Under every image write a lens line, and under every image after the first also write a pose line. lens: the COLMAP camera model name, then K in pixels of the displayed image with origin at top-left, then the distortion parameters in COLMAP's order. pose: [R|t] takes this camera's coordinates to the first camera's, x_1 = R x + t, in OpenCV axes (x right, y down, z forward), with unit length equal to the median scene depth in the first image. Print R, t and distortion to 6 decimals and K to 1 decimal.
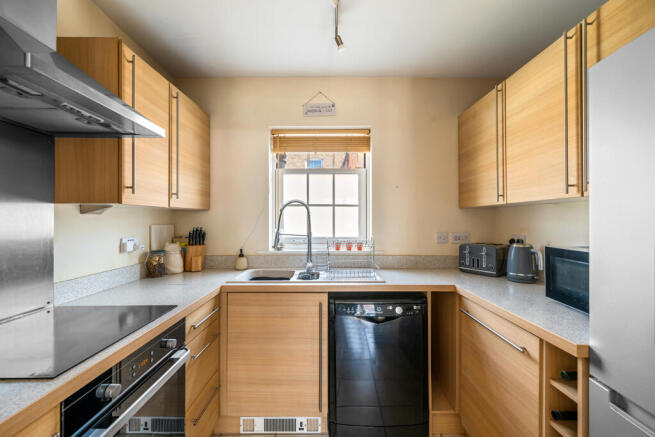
lens RADIAL K [[292.6, 0, 327.5], [0, 292.6, 218.5], [0, 0, 1]] dist [-0.001125, 0.000145]
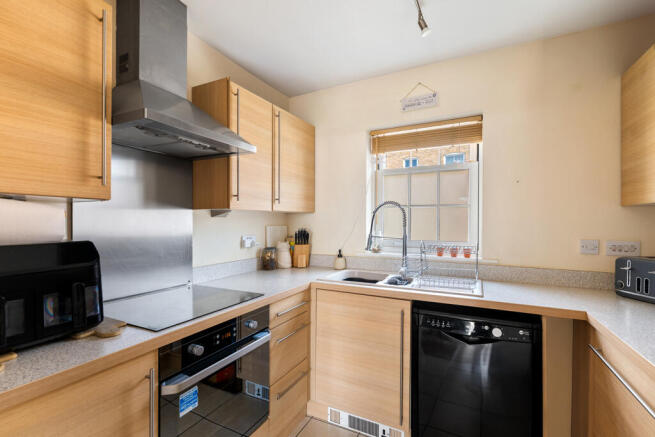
lens RADIAL K [[301.7, 0, 325.8], [0, 301.7, 223.8], [0, 0, 1]] dist [0.000911, 0.000476]
pose [[0.886858, 0.006223, -0.461999, 0.201420], [-0.000779, 0.999928, 0.011972, -0.001730], [0.462041, -0.010257, 0.886799, 0.026883]]
